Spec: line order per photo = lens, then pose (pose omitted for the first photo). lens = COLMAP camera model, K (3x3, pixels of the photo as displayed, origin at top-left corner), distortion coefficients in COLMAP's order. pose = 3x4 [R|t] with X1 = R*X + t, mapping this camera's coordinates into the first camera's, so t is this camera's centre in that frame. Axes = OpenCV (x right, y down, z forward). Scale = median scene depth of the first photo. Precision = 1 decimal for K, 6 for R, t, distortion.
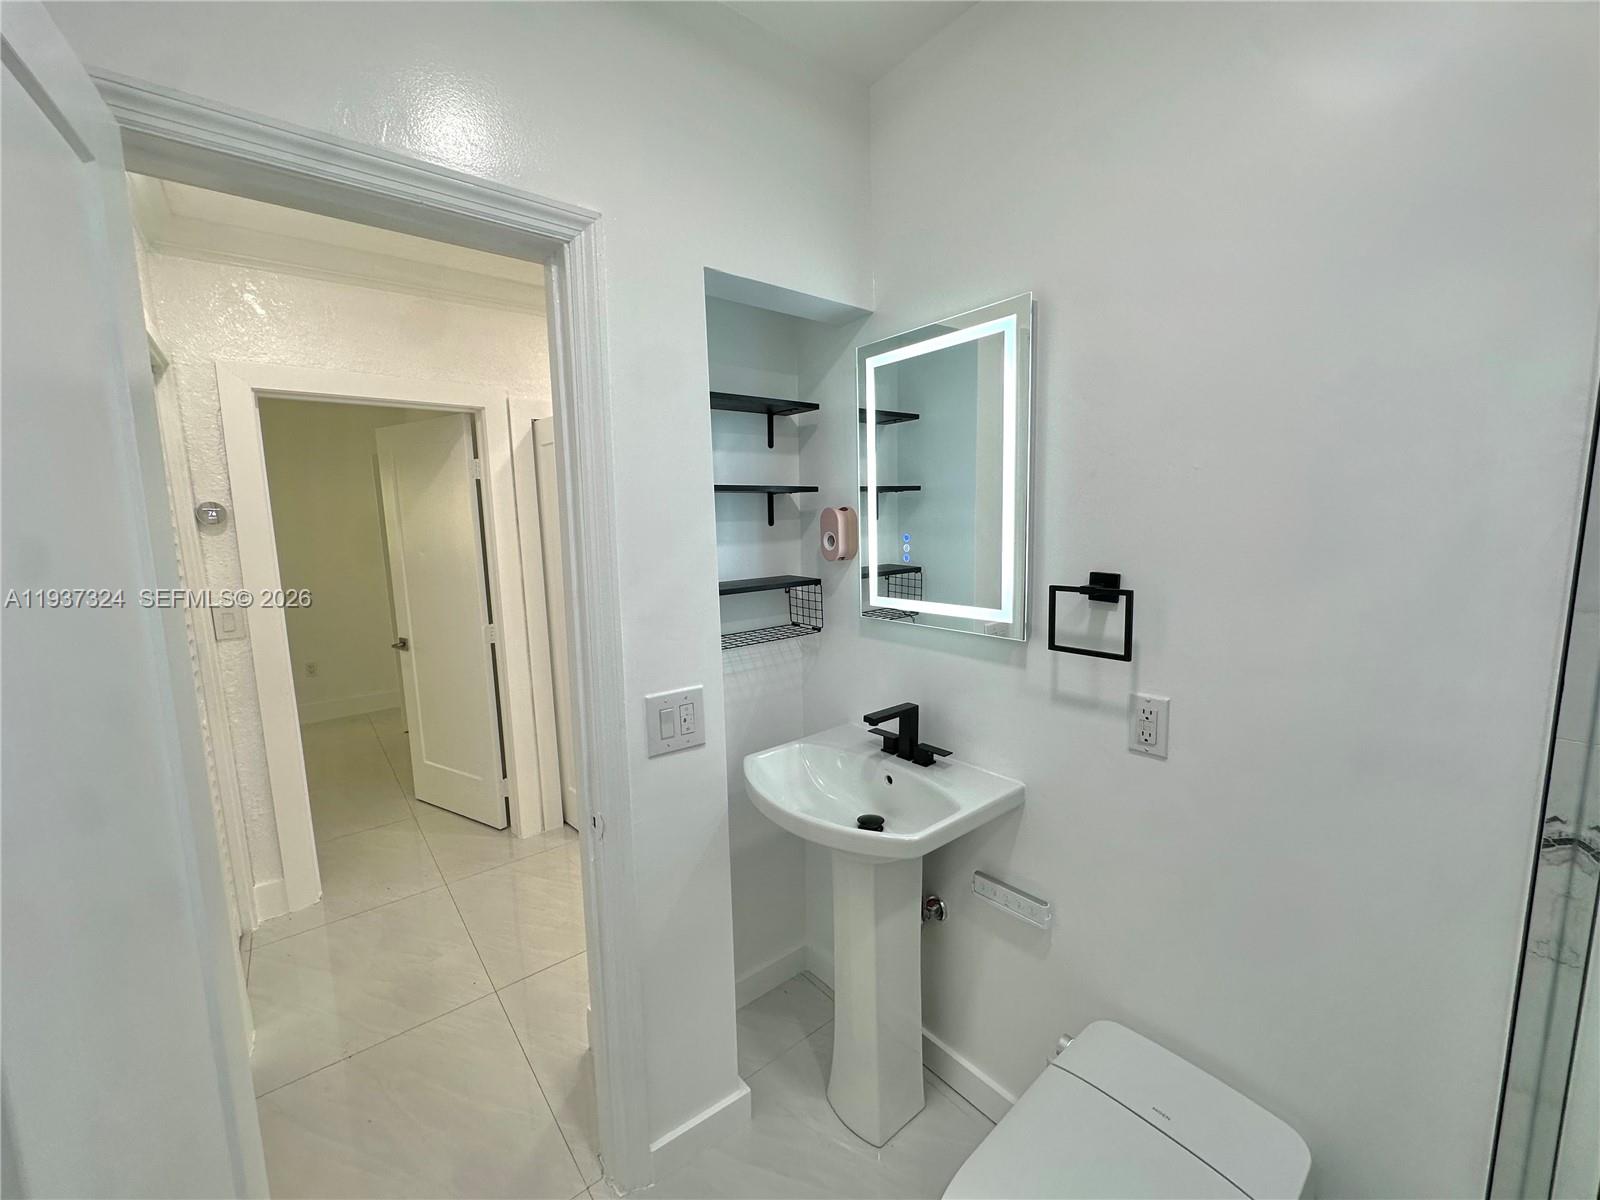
lens RADIAL K [[637.6, 0, 800.5], [0, 637.6, 598.9], [0, 0, 1]] dist [-0.006417, 0.001524]
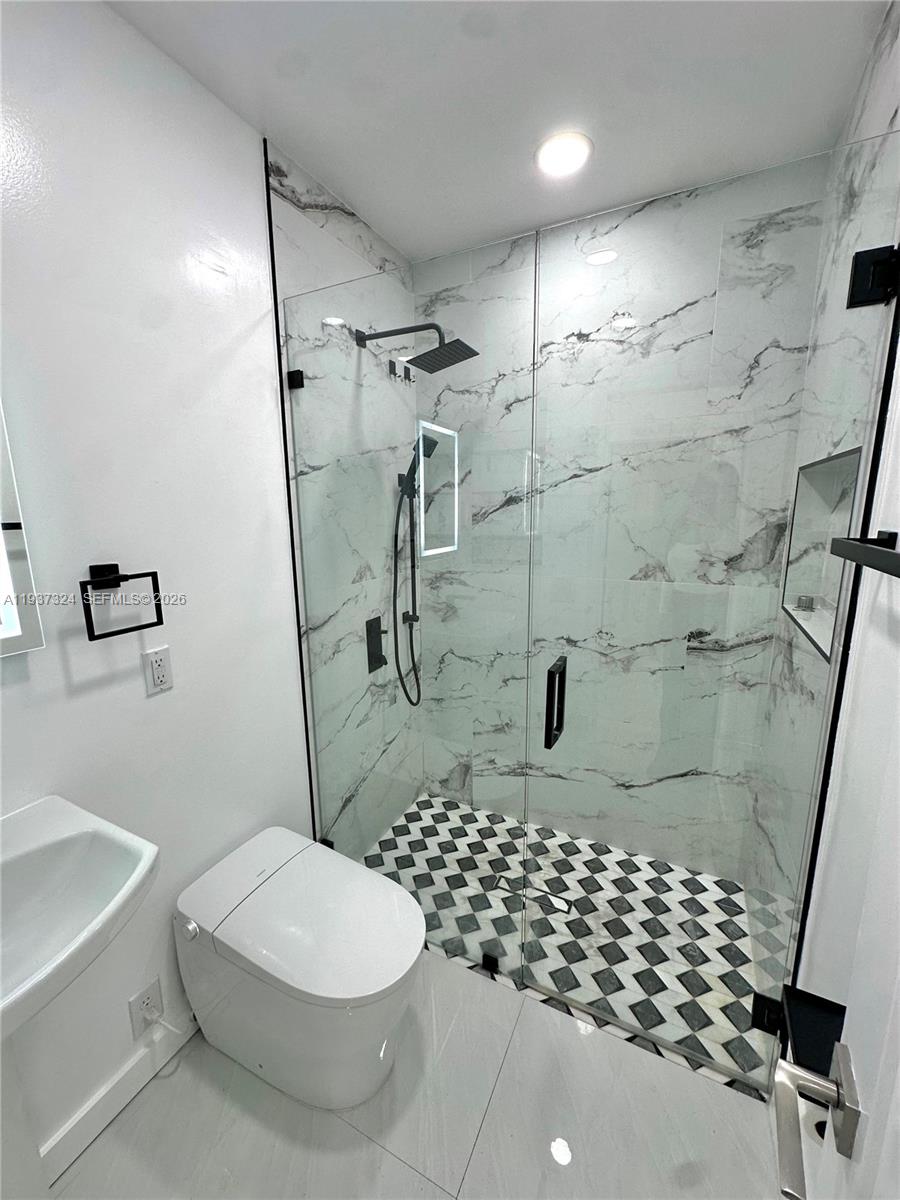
lens RADIAL K [[478.2, 0, 449.5], [0, 478.2, 600.4], [0, 0, 1]] dist [-0.006417, 0.001524]
pose [[-0.411838, -0.145445, 0.899575, -0.590643], [0.137870, 0.965871, 0.219282, -0.081873], [-0.900767, 0.214333, -0.377730, 0.777388]]
